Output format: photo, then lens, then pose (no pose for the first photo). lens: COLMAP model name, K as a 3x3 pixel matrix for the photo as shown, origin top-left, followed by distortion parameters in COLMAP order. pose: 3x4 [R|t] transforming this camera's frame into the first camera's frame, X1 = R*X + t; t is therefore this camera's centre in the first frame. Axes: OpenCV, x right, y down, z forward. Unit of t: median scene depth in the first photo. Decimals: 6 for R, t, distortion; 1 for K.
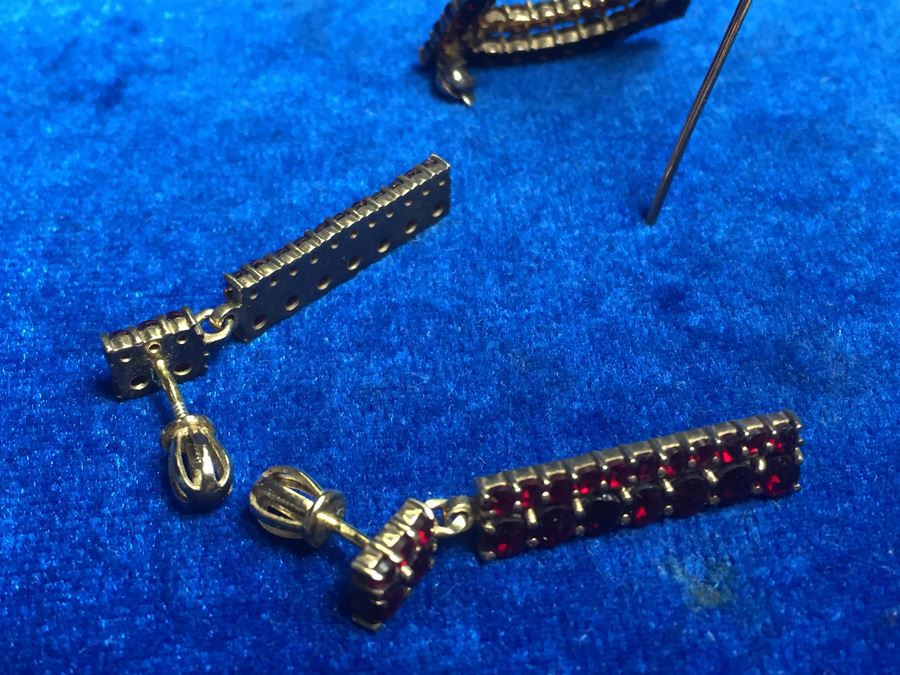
lens RADIAL K [[1223.8, 0, 452.9], [0, 1223.8, 343.0], [0, 0, 1]] dist [0.043306, 0.000000]
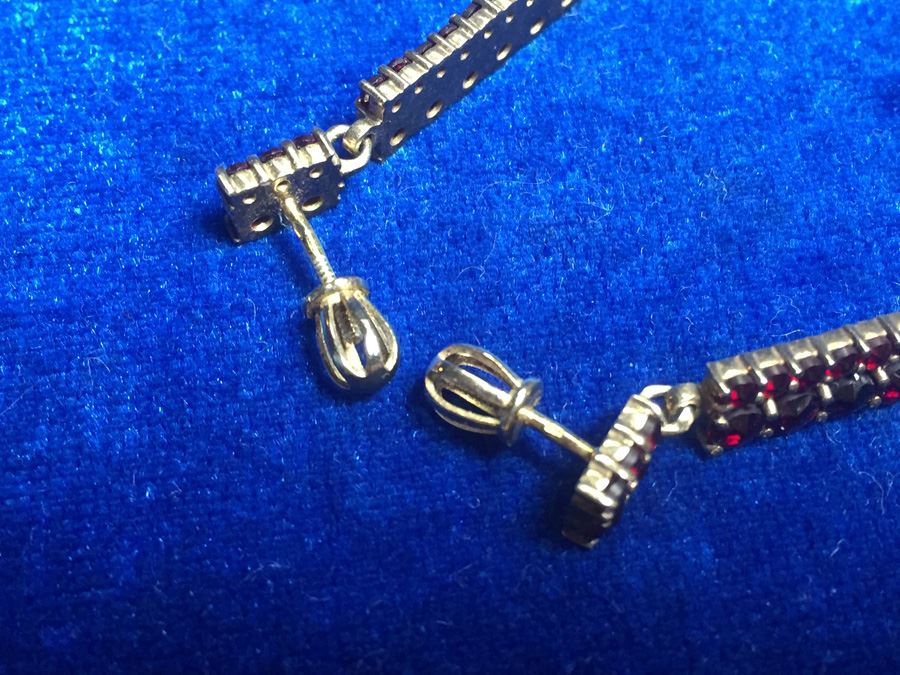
lens RADIAL K [[1223.8, 0, 446.2], [0, 1223.8, 339.9], [0, 0, 1]] dist [0.043306, 0.000000]
pose [[0.999334, -0.011265, 0.034713, -0.158902], [0.001282, 0.961416, 0.275095, -0.112118], [-0.036473, -0.274867, 0.960790, 0.197395]]
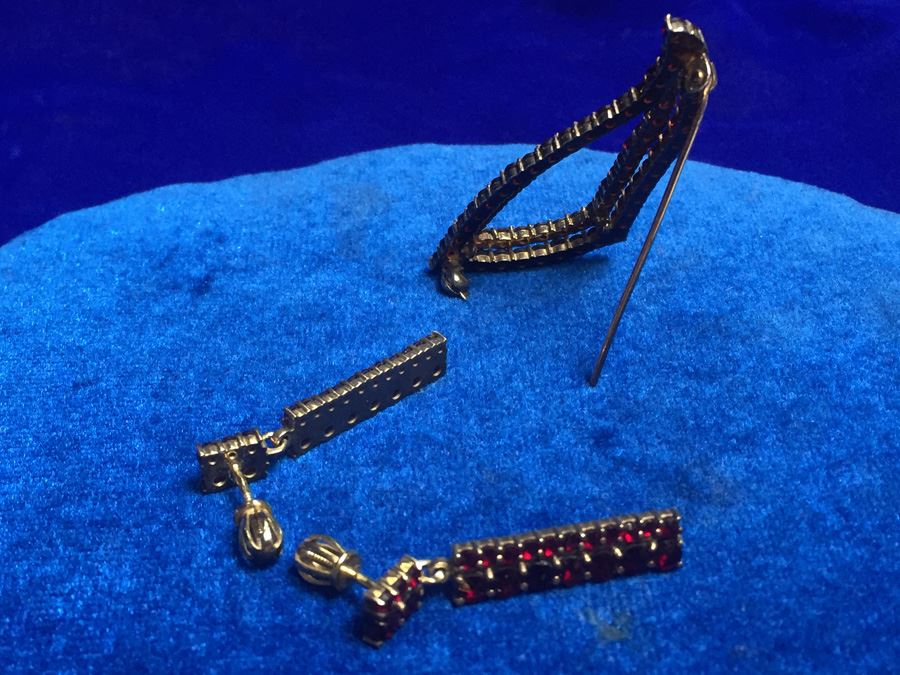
lens RADIAL K [[1223.8, 0, 455.0], [0, 1223.8, 332.6], [0, 0, 1]] dist [0.043306, 0.000000]
pose [[0.999460, 0.025575, -0.020619, 0.039600], [-0.028853, 0.983478, -0.178716, 0.106035], [0.015707, 0.179215, 0.983685, -0.406711]]
